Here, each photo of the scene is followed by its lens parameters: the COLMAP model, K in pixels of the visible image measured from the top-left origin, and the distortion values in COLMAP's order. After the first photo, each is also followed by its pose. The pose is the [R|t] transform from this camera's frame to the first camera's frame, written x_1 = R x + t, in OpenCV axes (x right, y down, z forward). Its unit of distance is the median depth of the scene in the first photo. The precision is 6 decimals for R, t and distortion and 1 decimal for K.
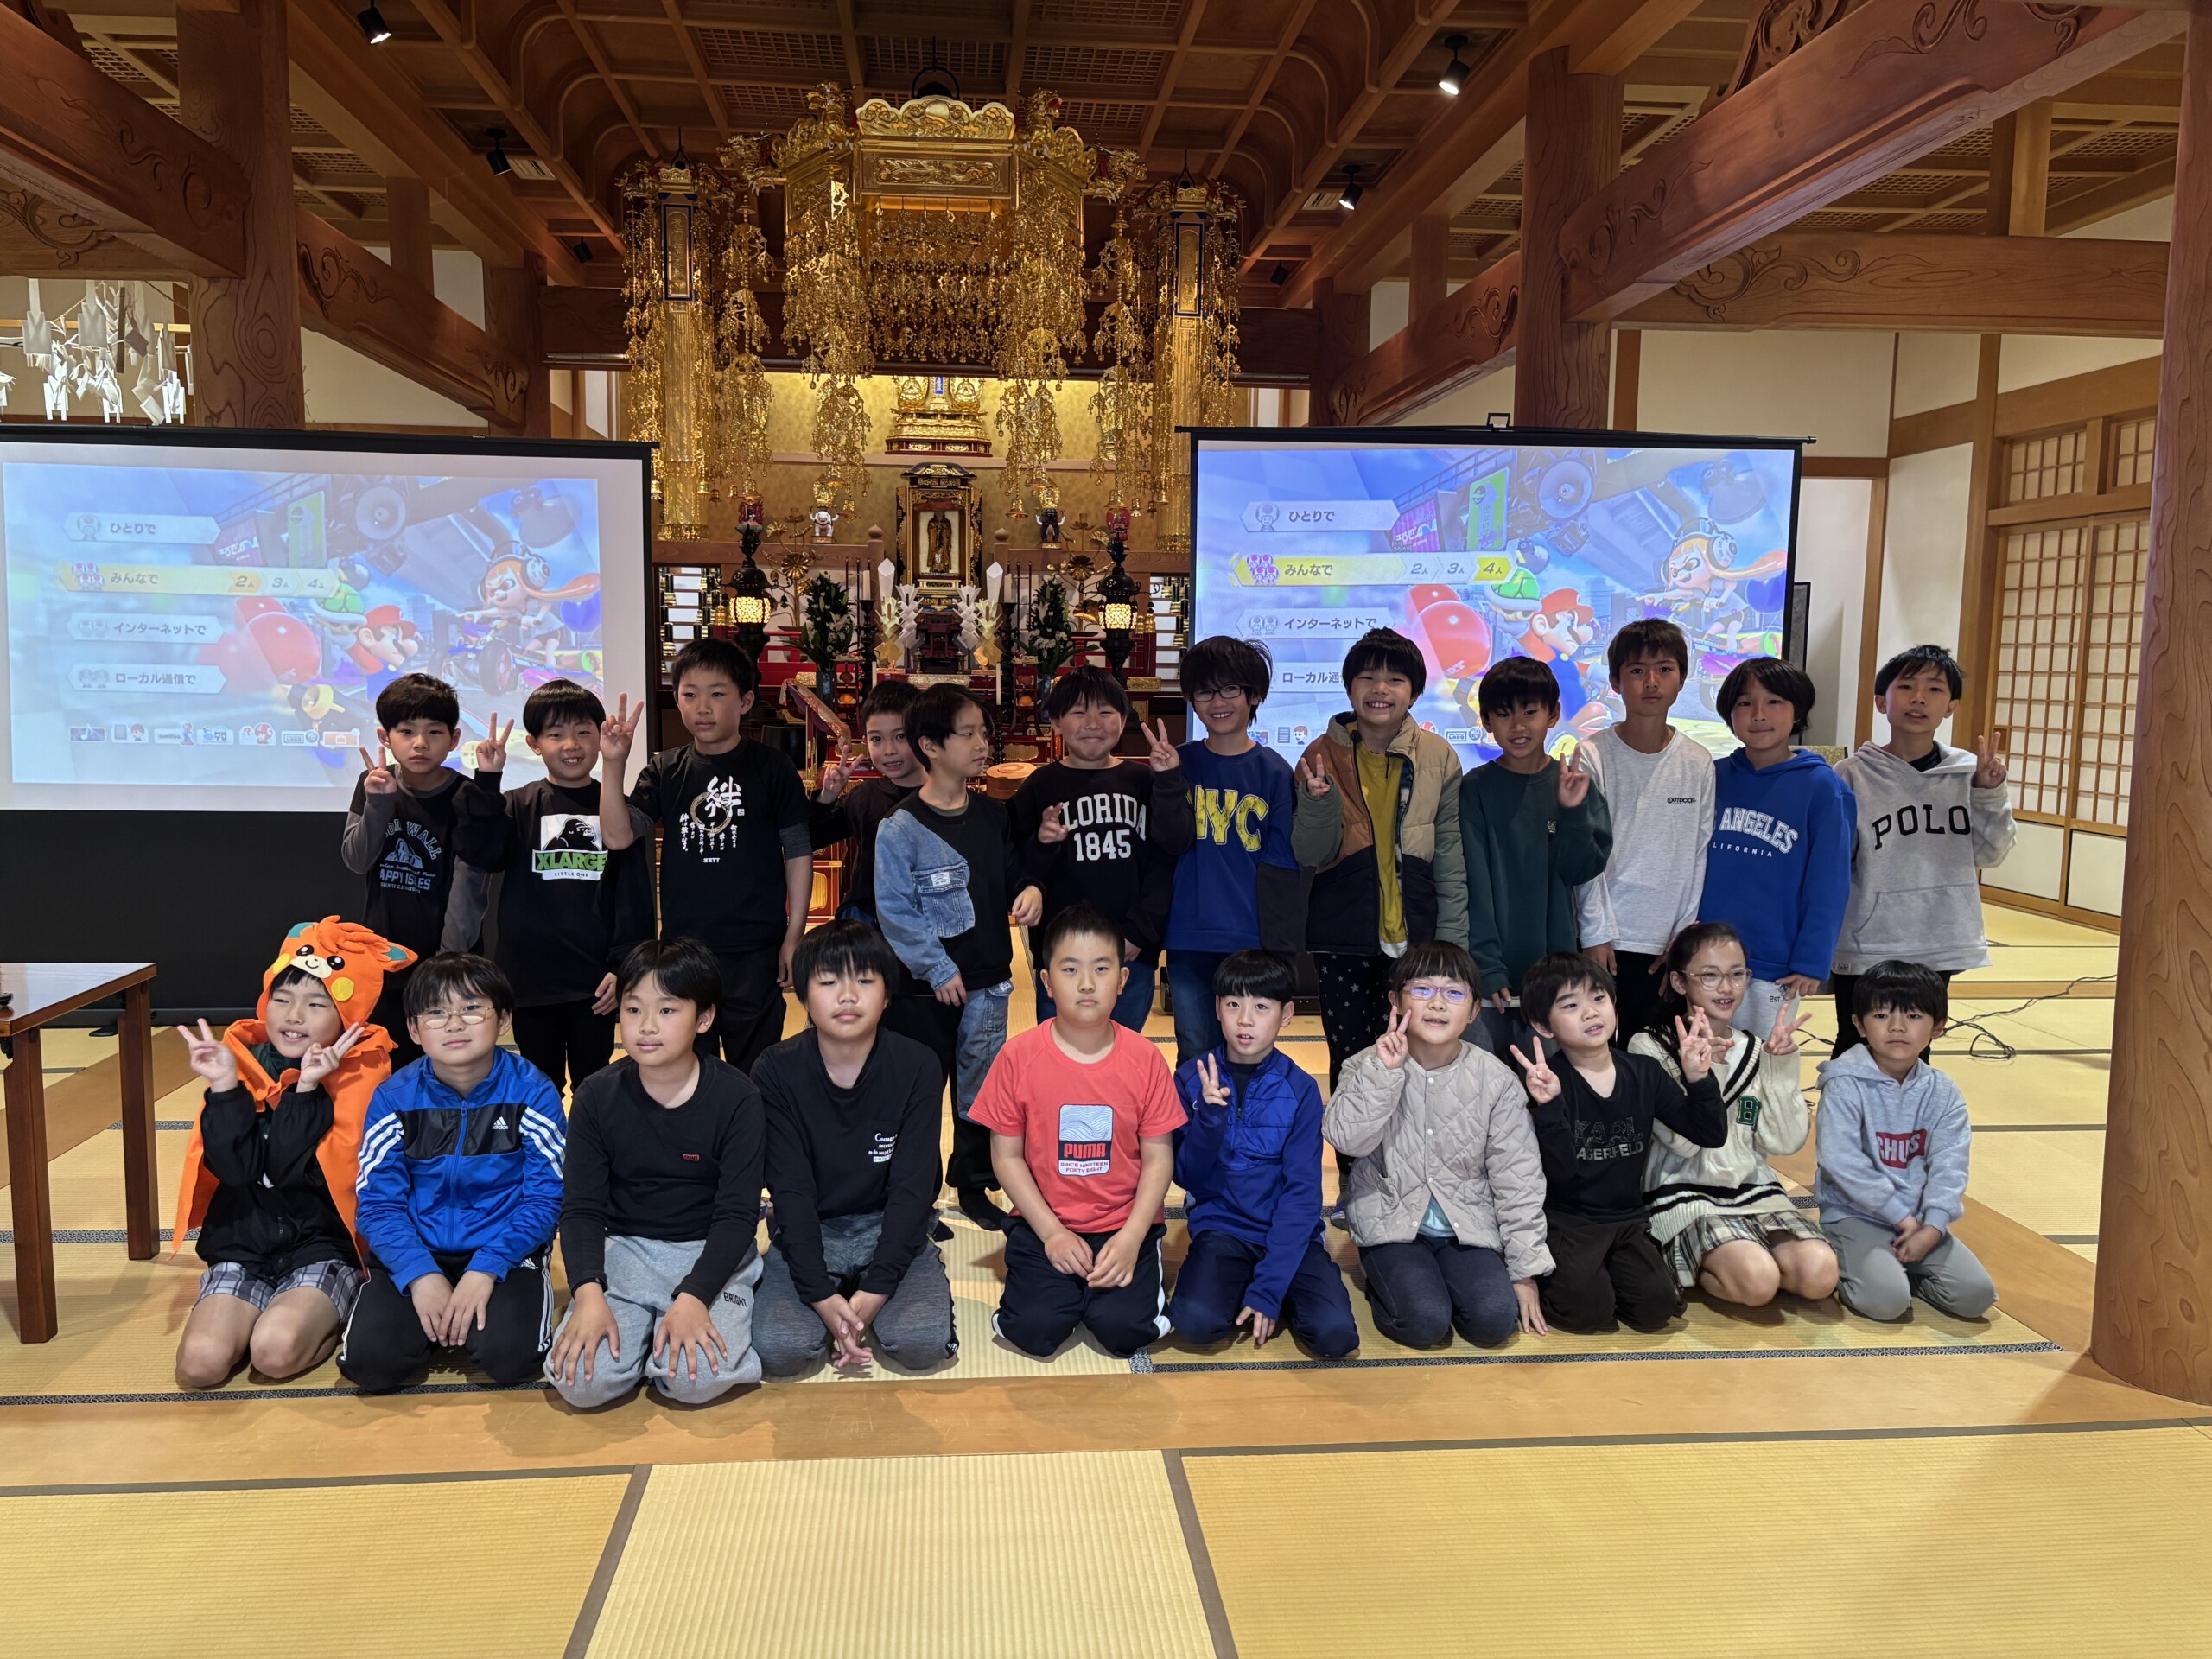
lens RADIAL K [[1658.4, 0, 1090.3], [0, 1658.4, 845.8], [0, 0, 1]] dist [0.026478, -0.027303]
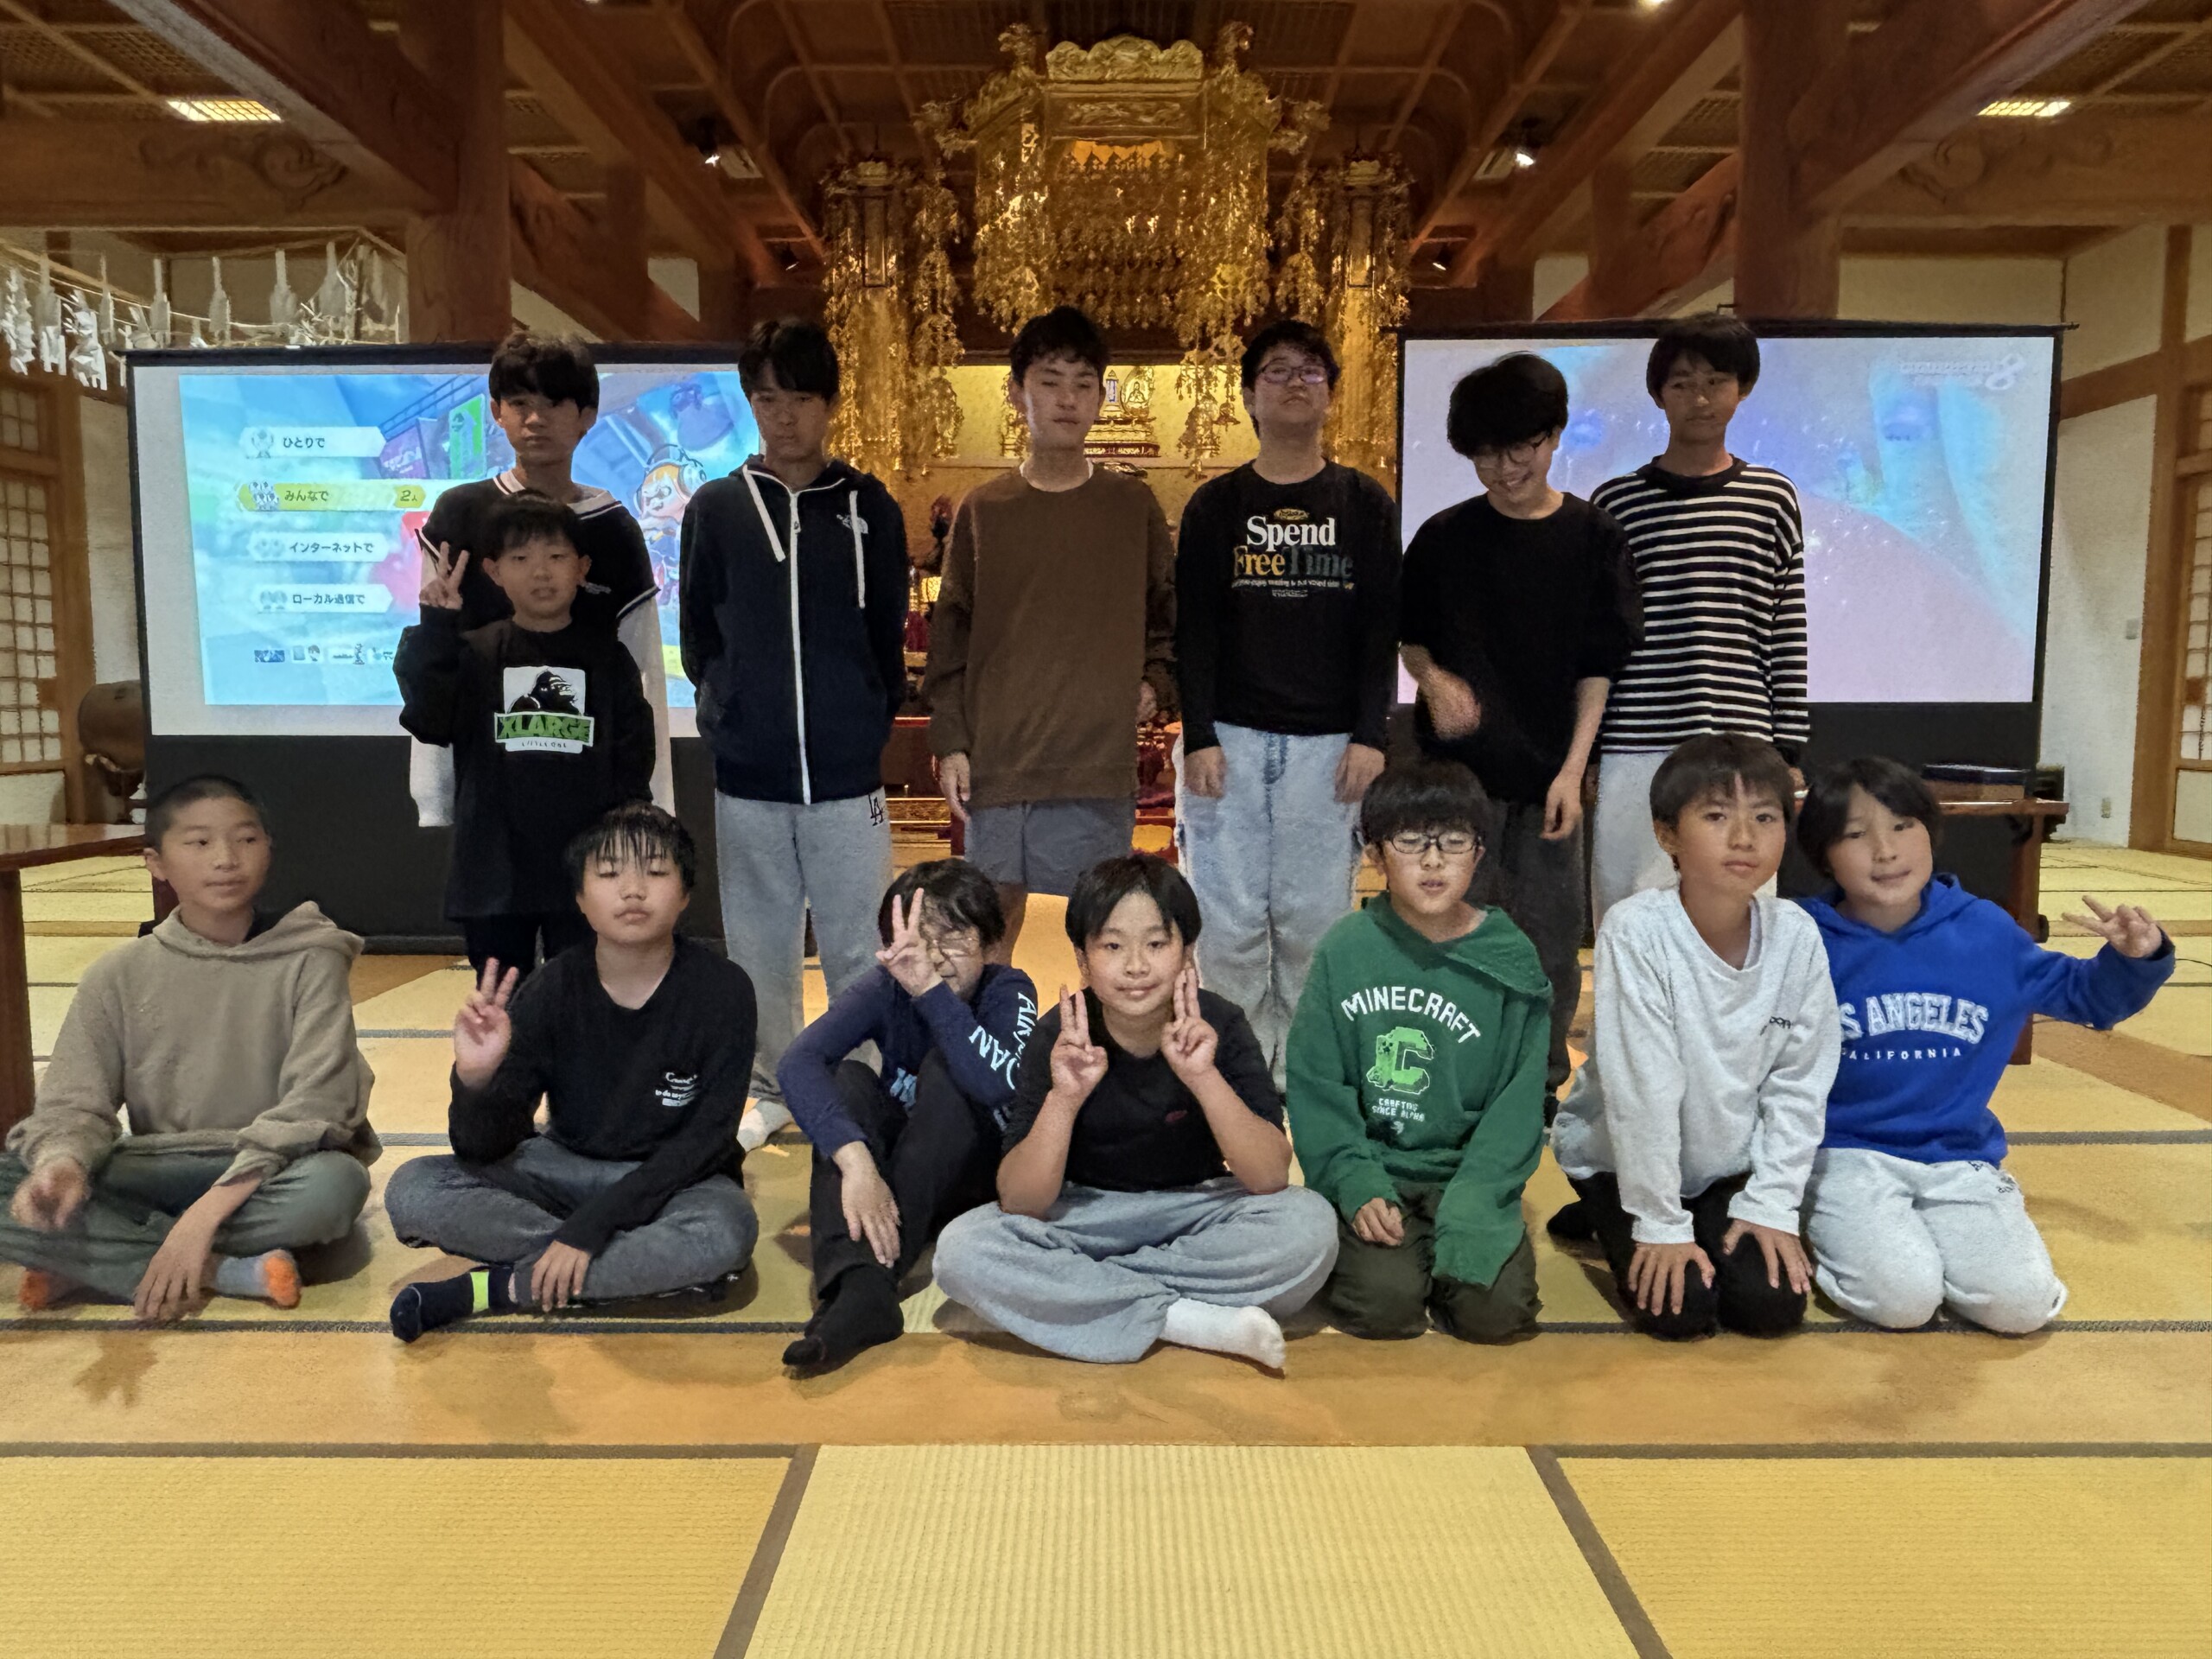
lens RADIAL K [[1411.8, 0, 1096.7], [0, 1411.8, 841.0], [0, 0, 1]] dist [0.006745, -0.015874]
pose [[0.995914, -0.001957, -0.090284, -0.027597], [0.001004, 0.999943, -0.010599, 0.036604], [0.090300, 0.010465, 0.995860, 0.125831]]
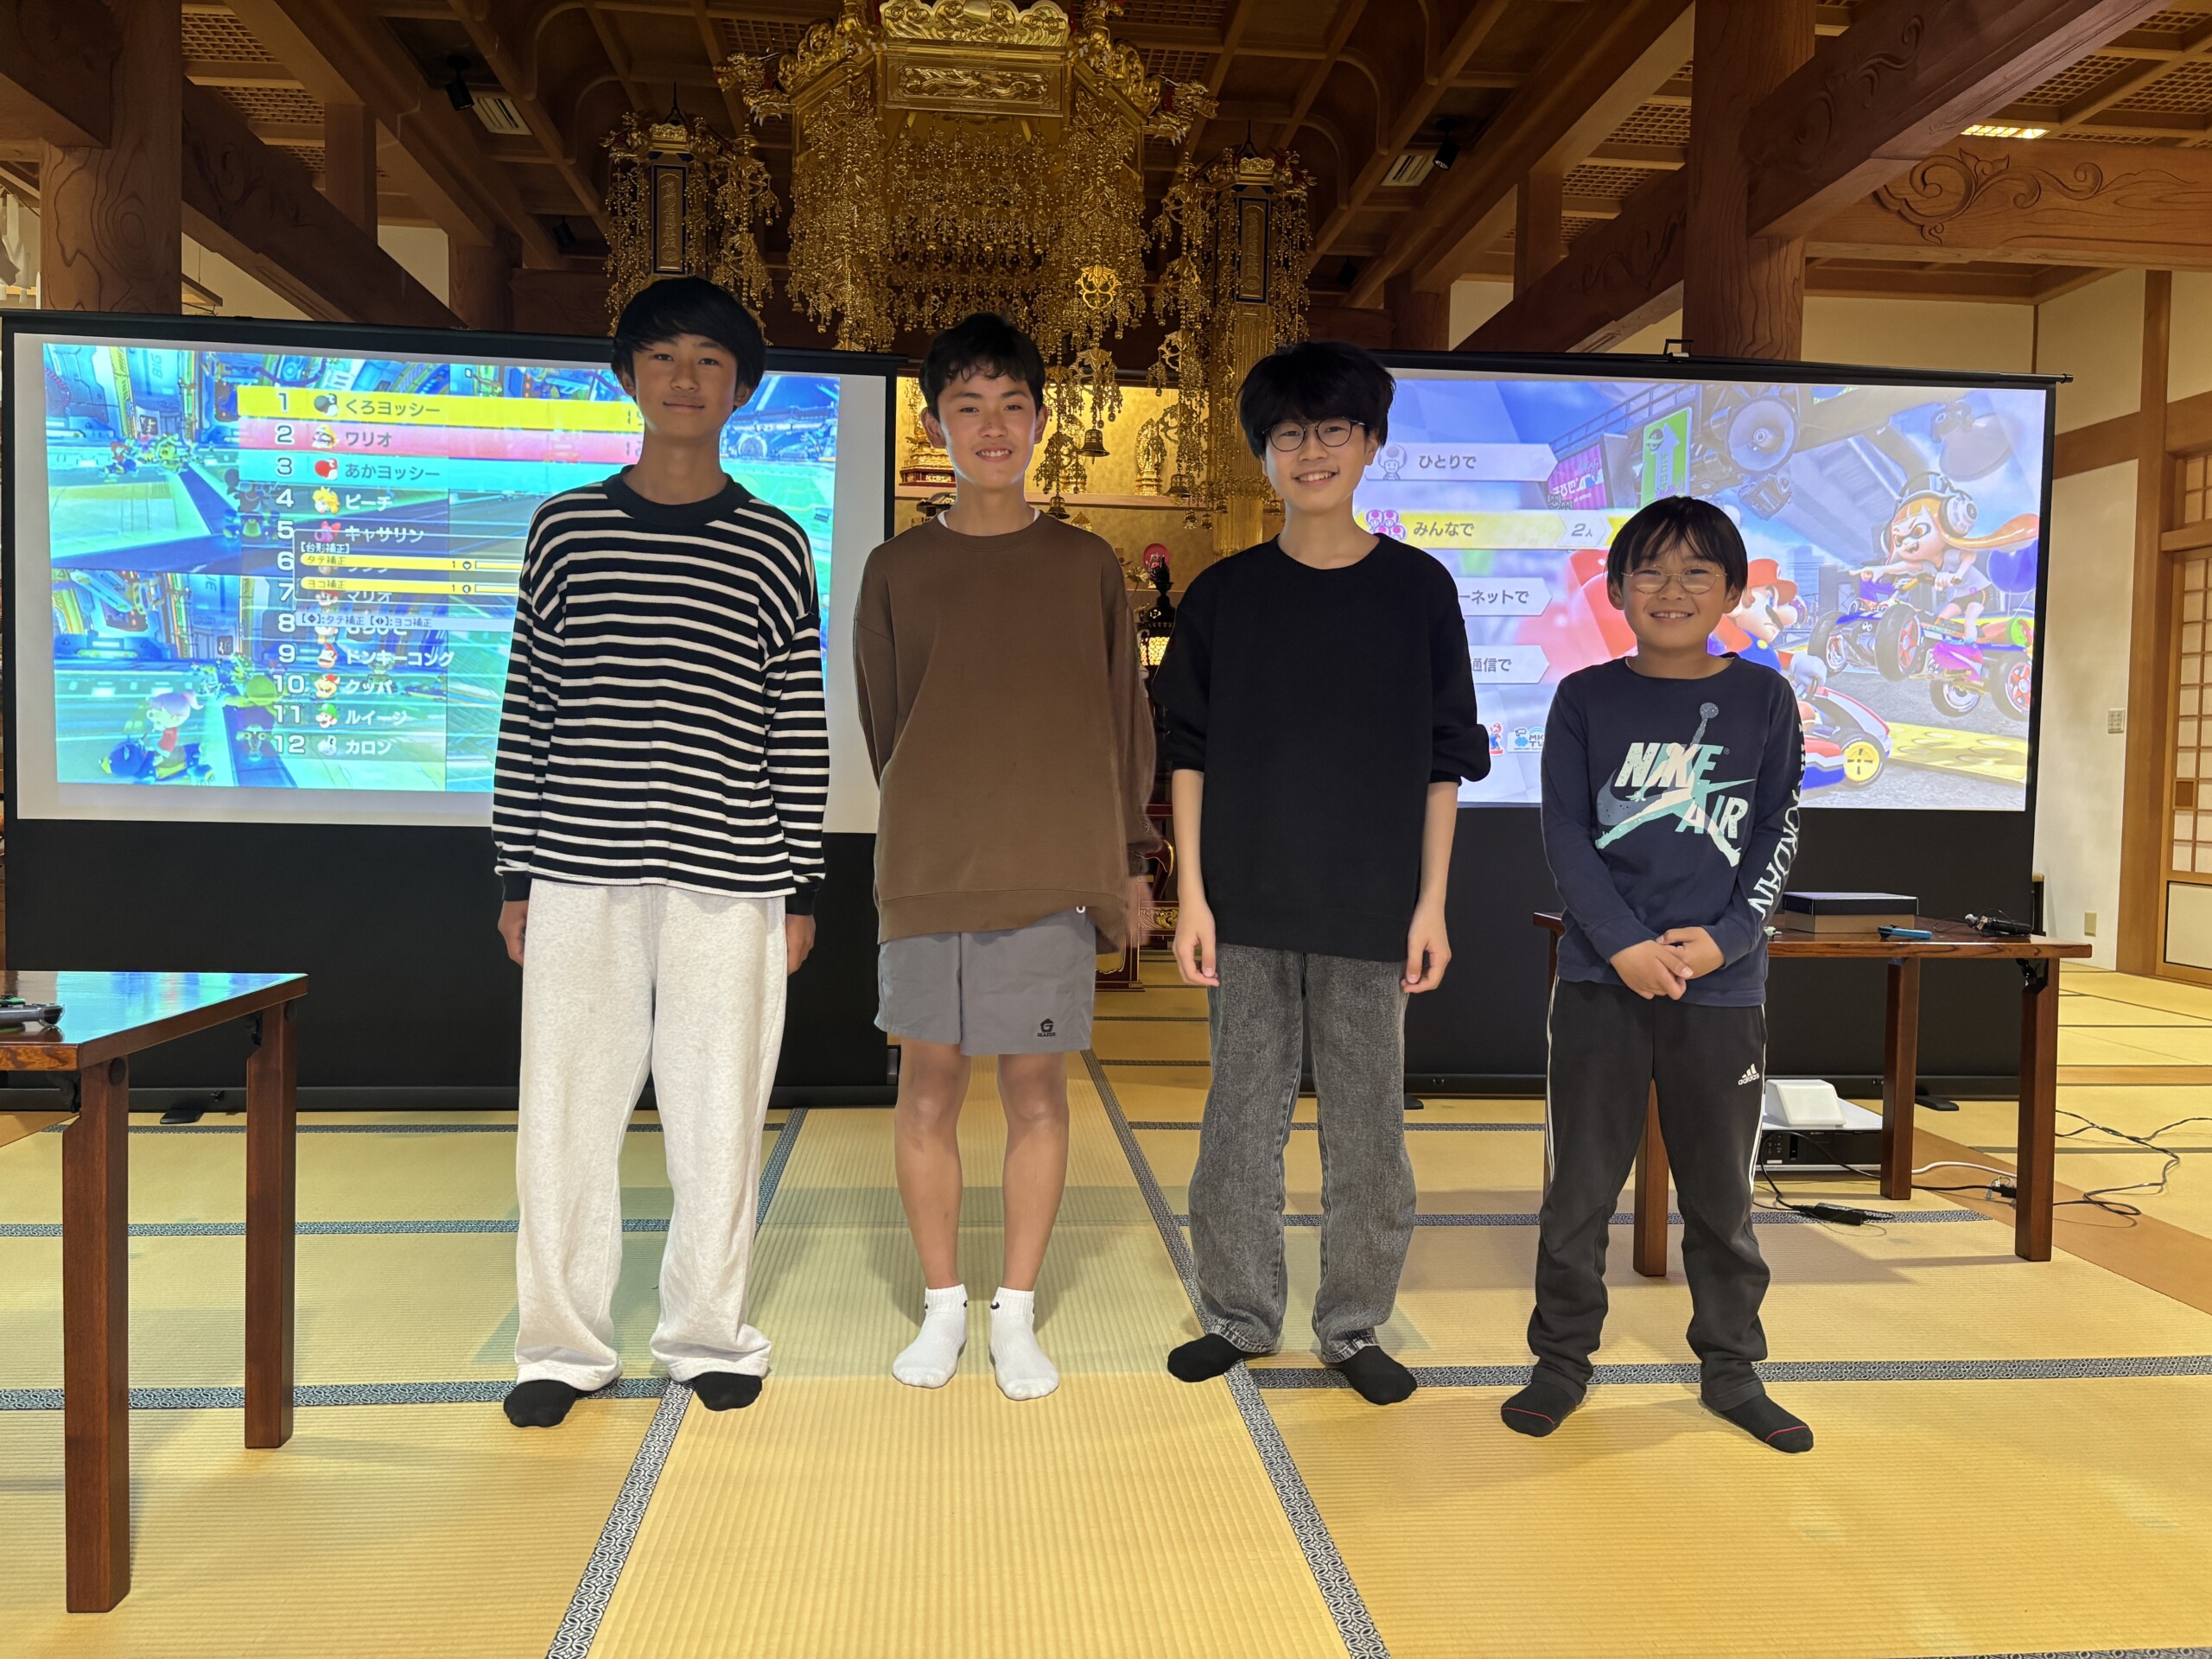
lens RADIAL K [[1658.4, 0, 1106.0], [0, 1658.4, 836.3], [0, 0, 1]] dist [0.026478, -0.027303]
pose [[0.999922, 0.008920, 0.008789, -0.025122], [-0.008281, 0.997502, -0.070158, 0.026533], [-0.009392, 0.070080, 0.997497, 0.157289]]
